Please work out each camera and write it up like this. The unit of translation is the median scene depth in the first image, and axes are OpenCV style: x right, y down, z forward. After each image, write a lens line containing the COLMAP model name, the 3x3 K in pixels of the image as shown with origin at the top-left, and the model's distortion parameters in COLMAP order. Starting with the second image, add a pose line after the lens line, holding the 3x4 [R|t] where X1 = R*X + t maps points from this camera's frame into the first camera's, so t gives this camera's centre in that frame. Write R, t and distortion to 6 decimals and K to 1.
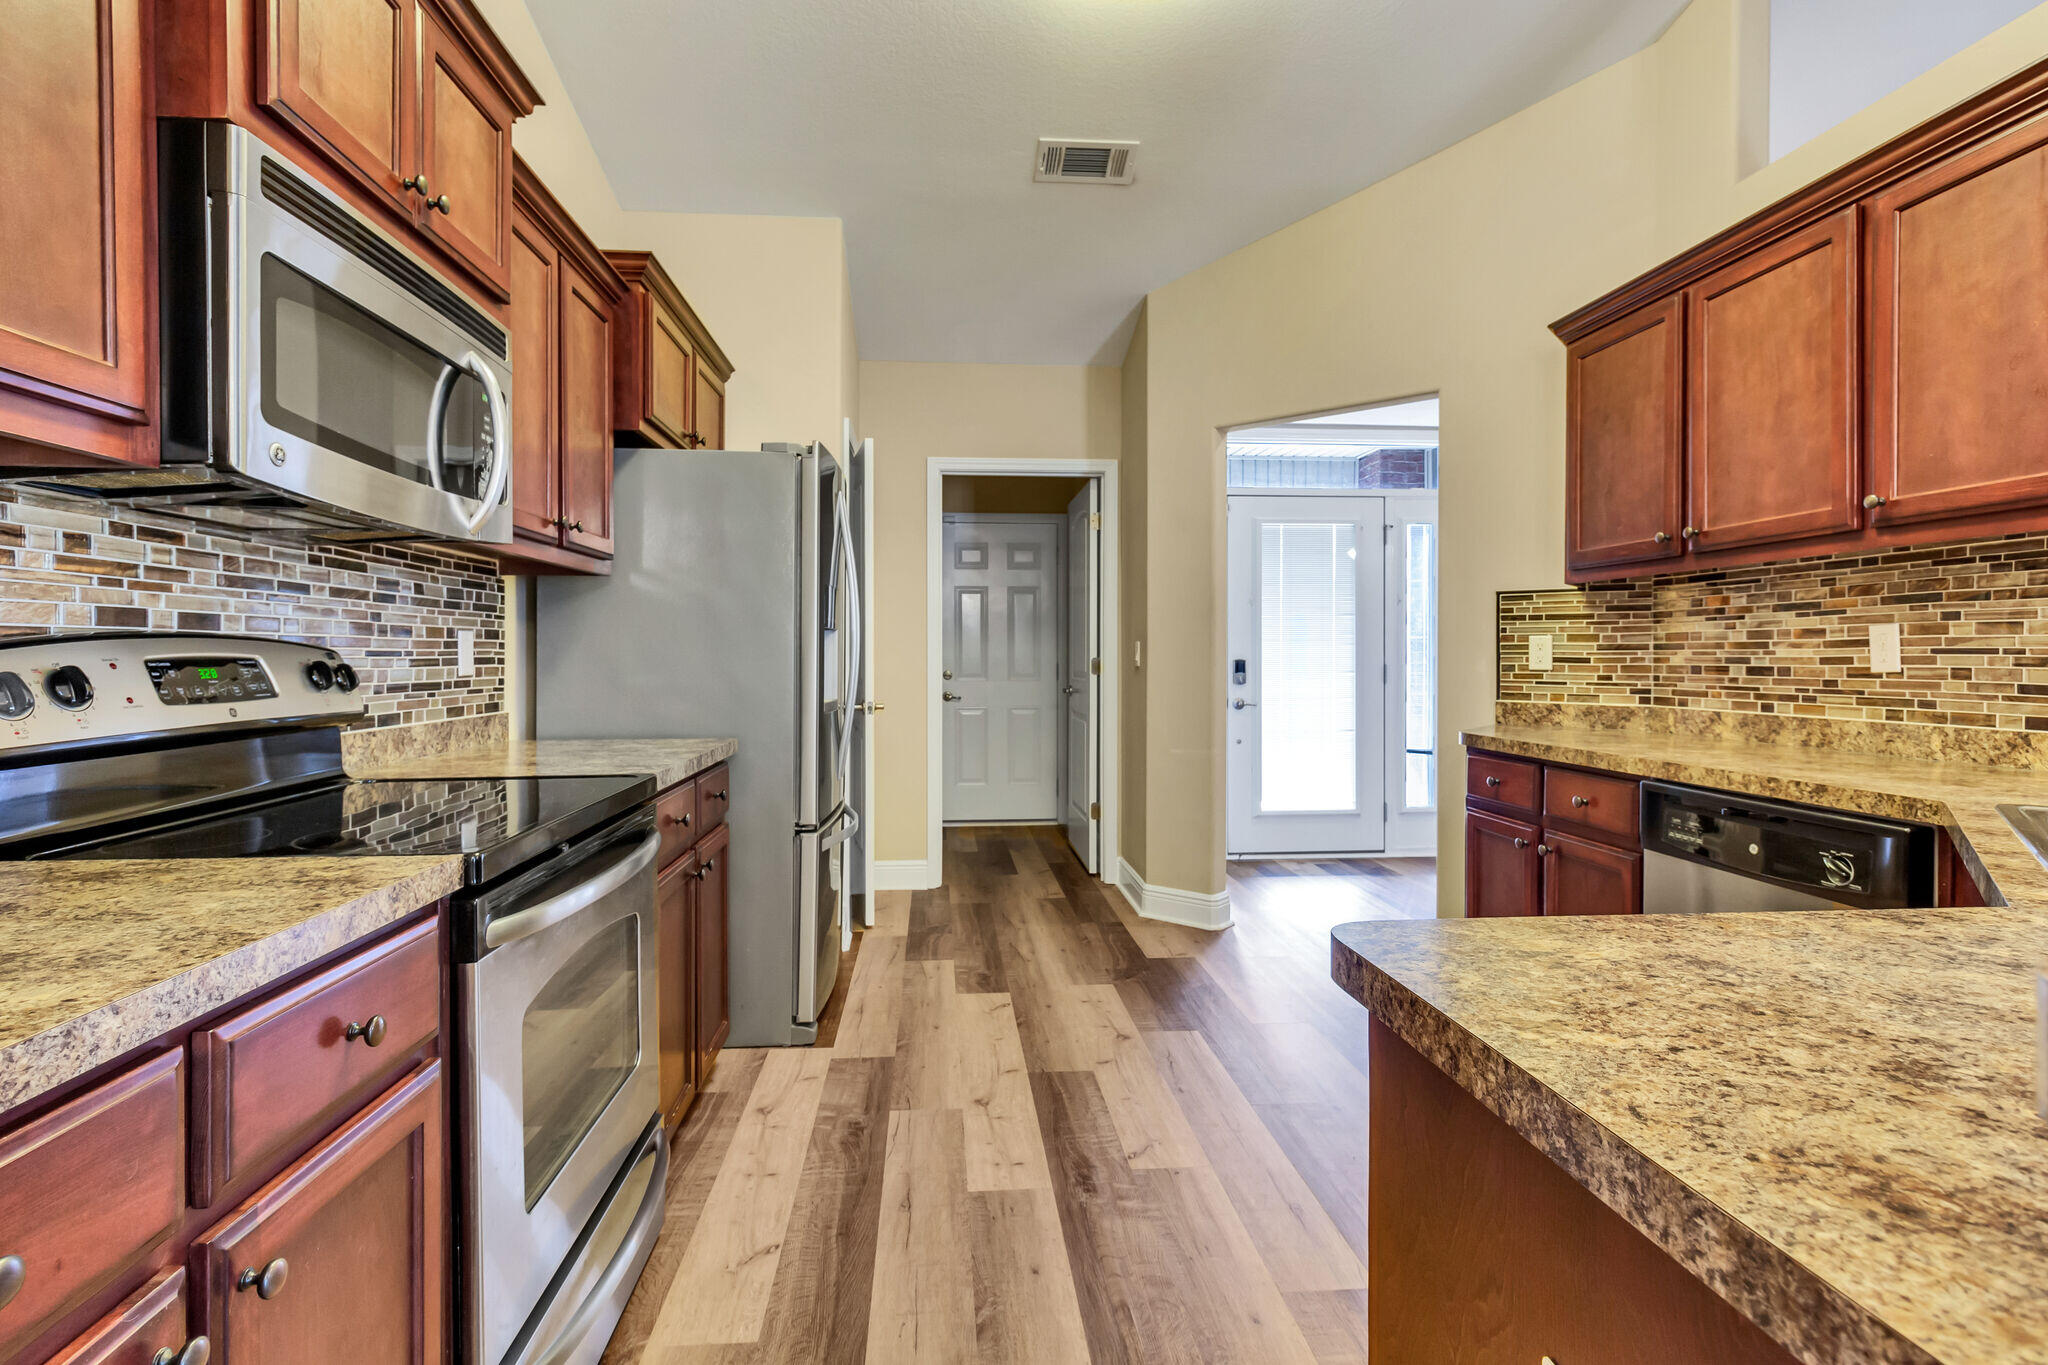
lens RADIAL K [[1009.7, 0, 1024.0], [0, 1009.7, 682.5], [0, 0, 1]] dist [-0.002331, 0.000041]
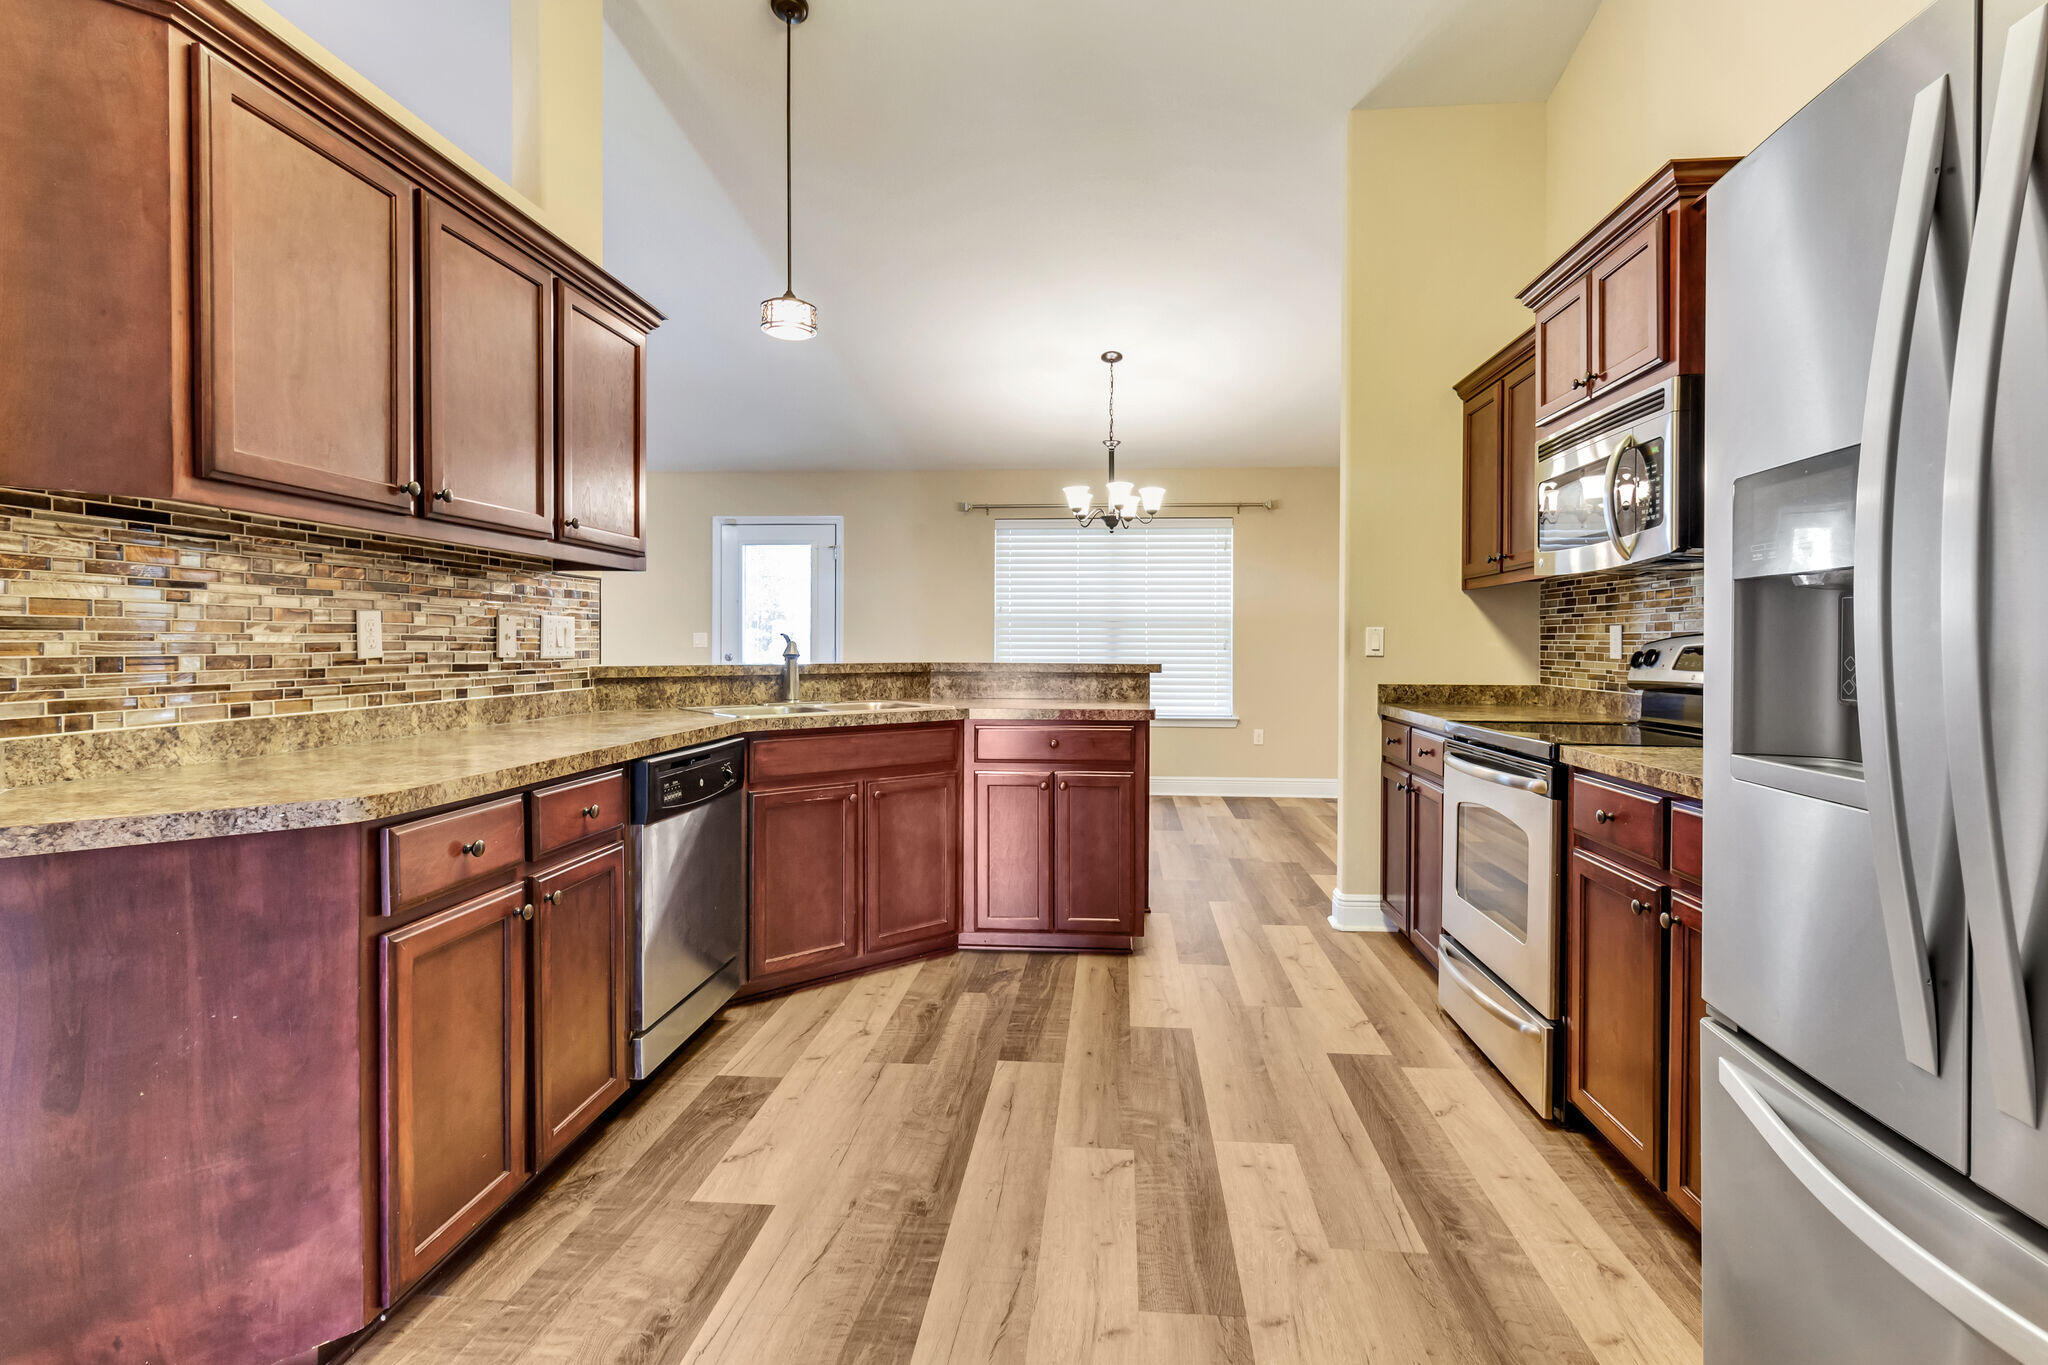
lens RADIAL K [[984.9, 0, 1062.3], [0, 984.9, 644.1], [0, 0, 1]] dist [0.000245, 0.000246]
pose [[-0.989214, -0.002547, 0.146455, 0.030155], [0.001302, 0.999656, 0.026179, -0.045973], [-0.146471, 0.026087, -0.988871, 1.755748]]
